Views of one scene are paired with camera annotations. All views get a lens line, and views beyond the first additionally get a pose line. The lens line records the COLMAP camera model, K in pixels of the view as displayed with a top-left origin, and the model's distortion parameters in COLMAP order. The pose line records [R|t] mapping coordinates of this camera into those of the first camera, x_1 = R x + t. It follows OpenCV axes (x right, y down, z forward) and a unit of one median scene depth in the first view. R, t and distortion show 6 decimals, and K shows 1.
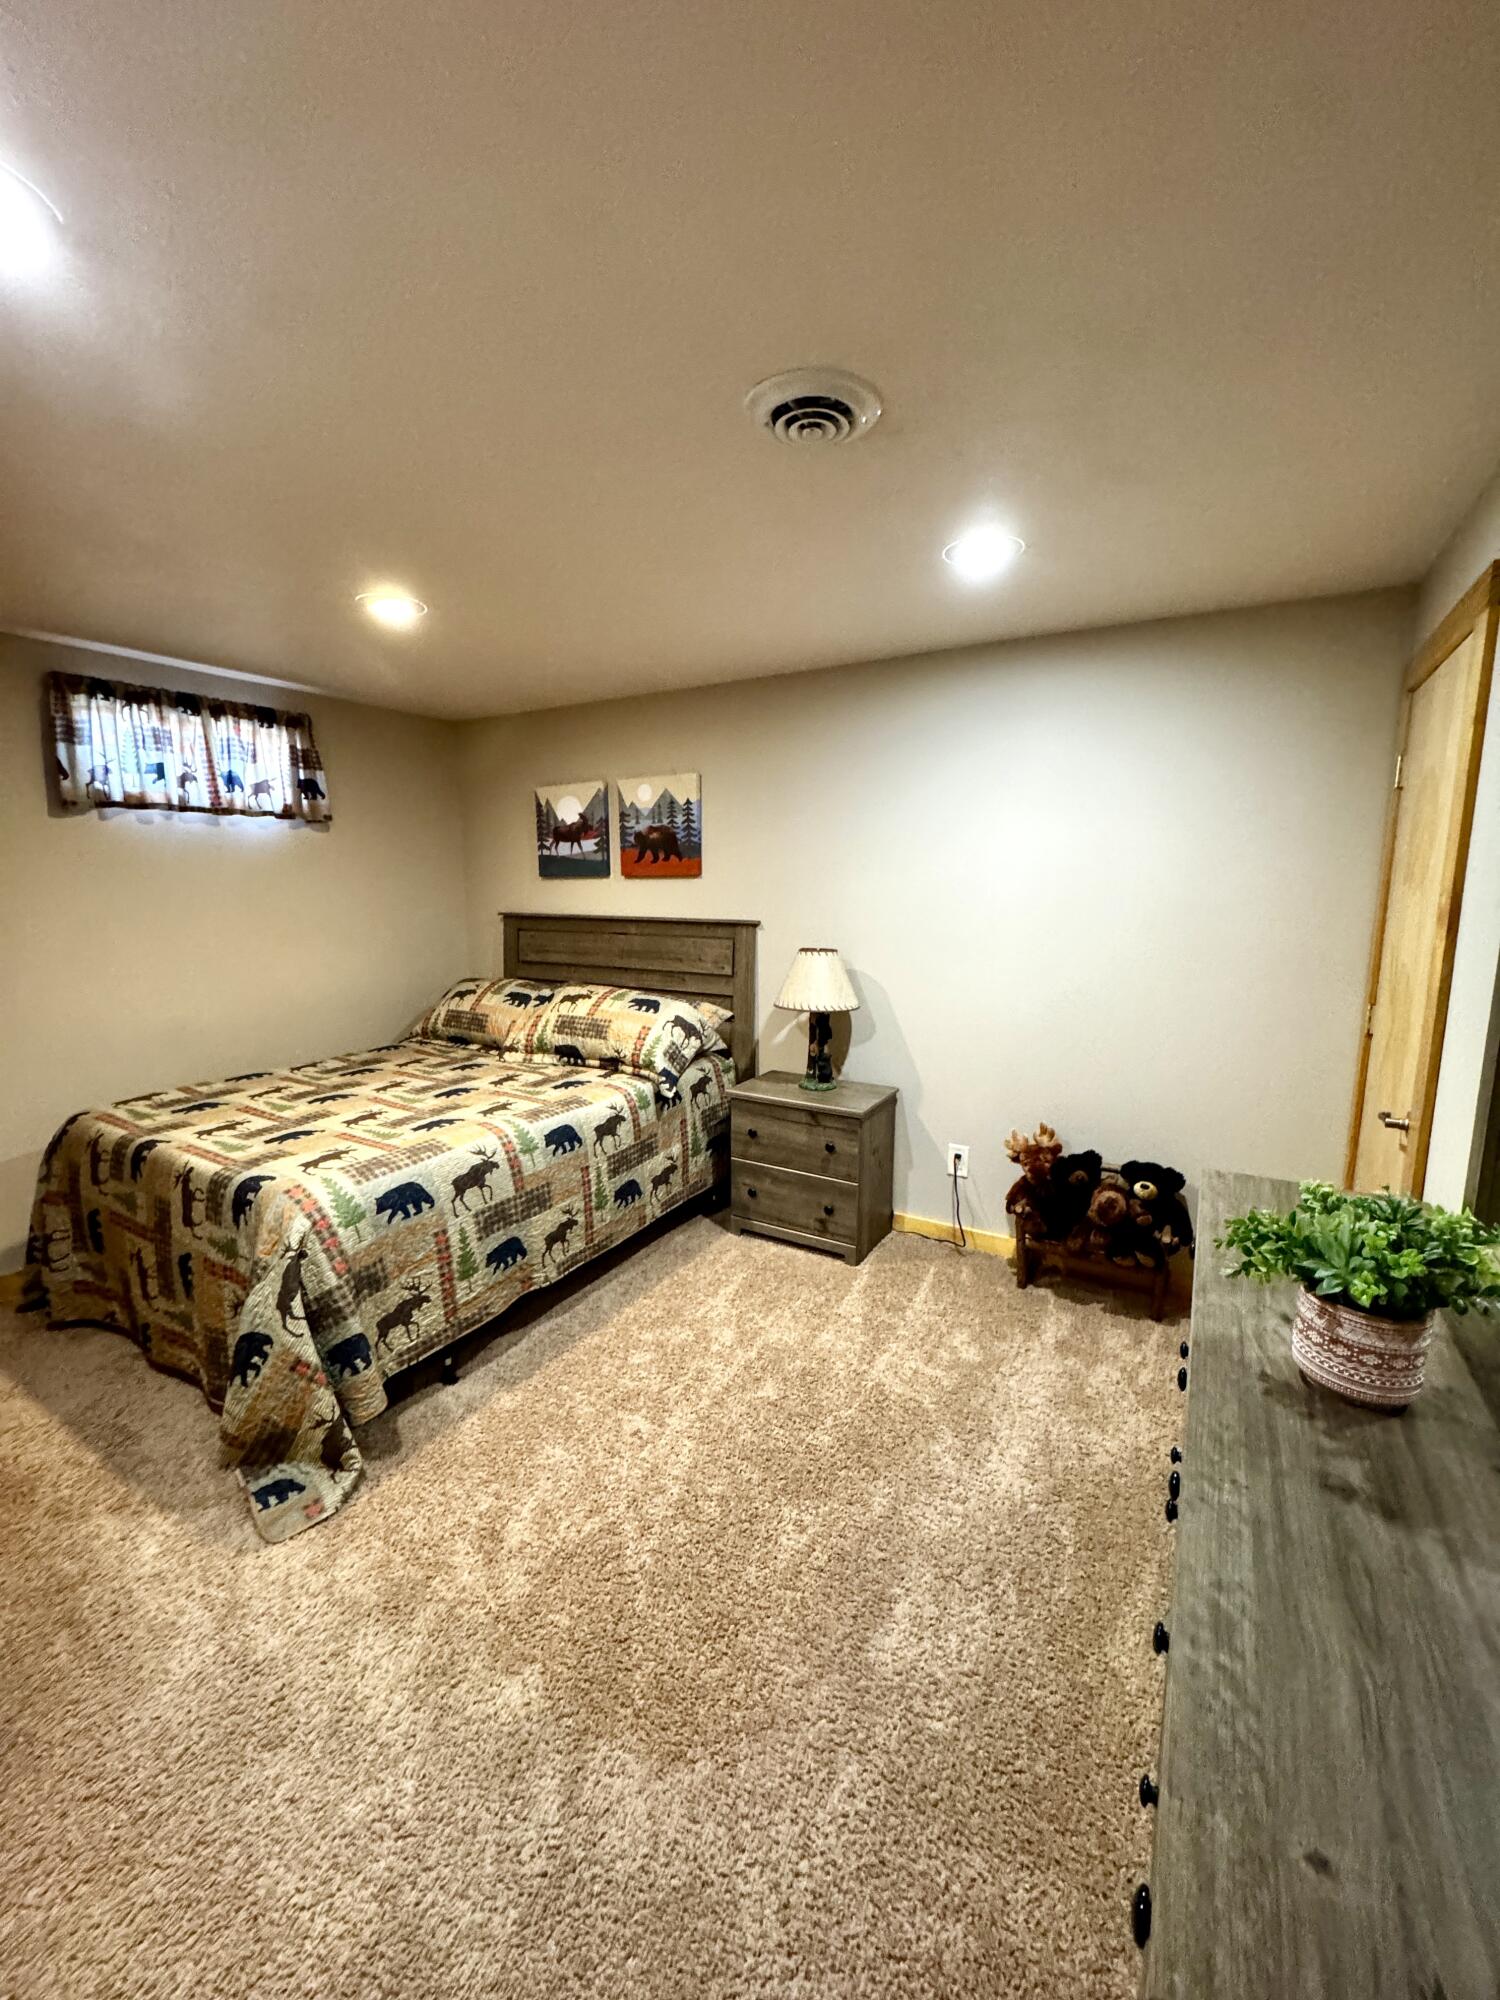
lens RADIAL K [[794.7, 0, 751.1], [0, 794.7, 1001.5], [0, 0, 1]] dist [-0.002740, 0.000424]
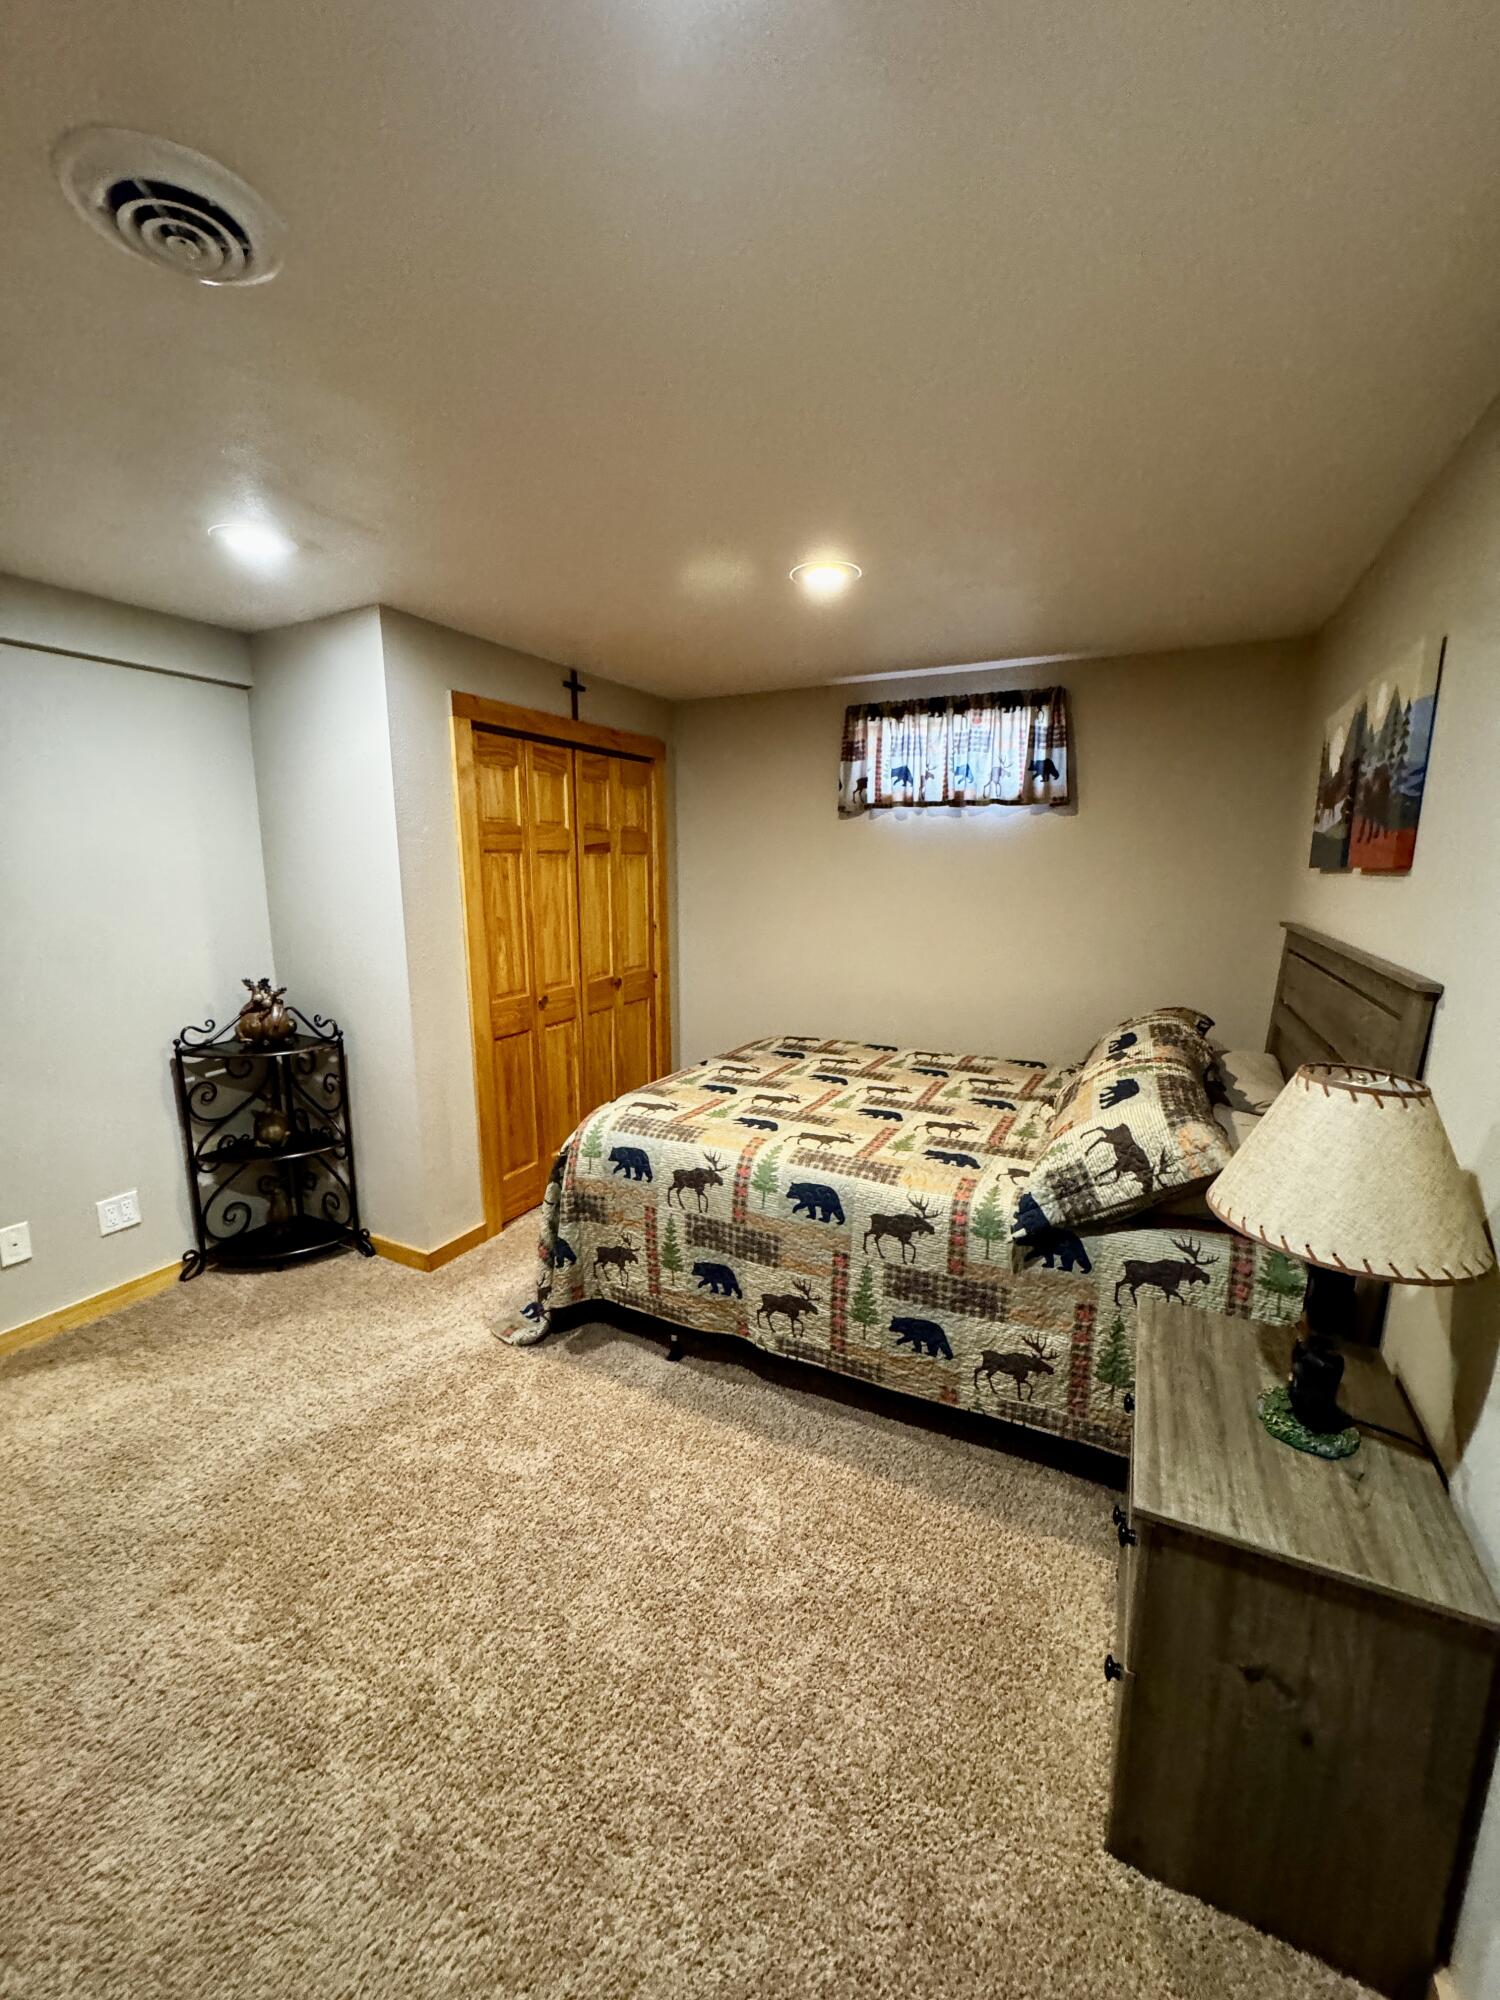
lens RADIAL K [[794.7, 0, 751.1], [0, 794.7, 1001.5], [0, 0, 1]] dist [-0.002740, 0.000424]
pose [[0.073192, 0.175392, -0.981774, 0.463080], [-0.157622, 0.974077, 0.162266, -0.128351], [0.984783, 0.142872, 0.098940, 0.767310]]
